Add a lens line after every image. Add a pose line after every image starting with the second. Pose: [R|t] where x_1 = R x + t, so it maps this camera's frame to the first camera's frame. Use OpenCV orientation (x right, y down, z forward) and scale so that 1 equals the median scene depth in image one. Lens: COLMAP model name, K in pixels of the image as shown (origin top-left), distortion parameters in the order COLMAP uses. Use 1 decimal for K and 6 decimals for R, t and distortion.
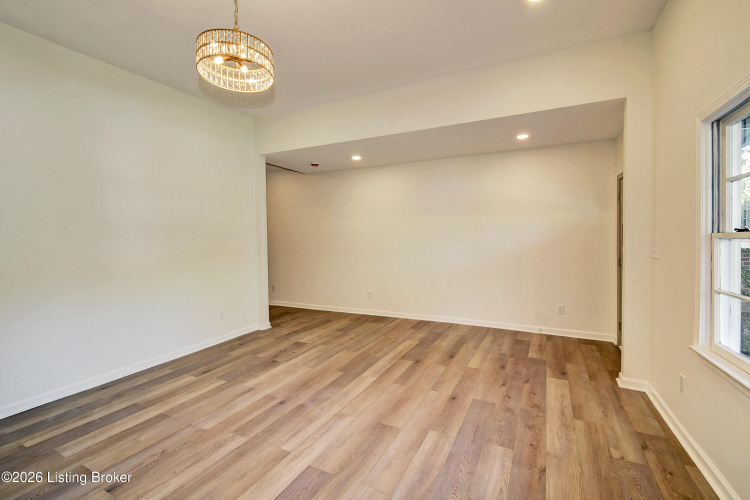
lens RADIAL K [[323.3, 0, 373.9], [0, 323.3, 246.8], [0, 0, 1]] dist [0.000780, -0.000532]
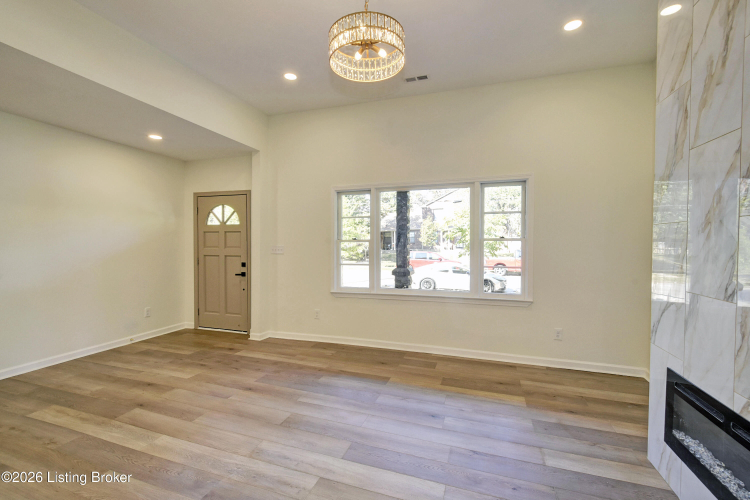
lens RADIAL K [[323.3, 0, 374.0], [0, 323.3, 247.8], [0, 0, 1]] dist [0.000780, -0.000532]
pose [[-0.131266, -0.010718, 0.991289, -0.793241], [0.025697, 0.999569, 0.014211, -0.007033], [-0.991014, 0.027338, -0.130934, 0.650663]]
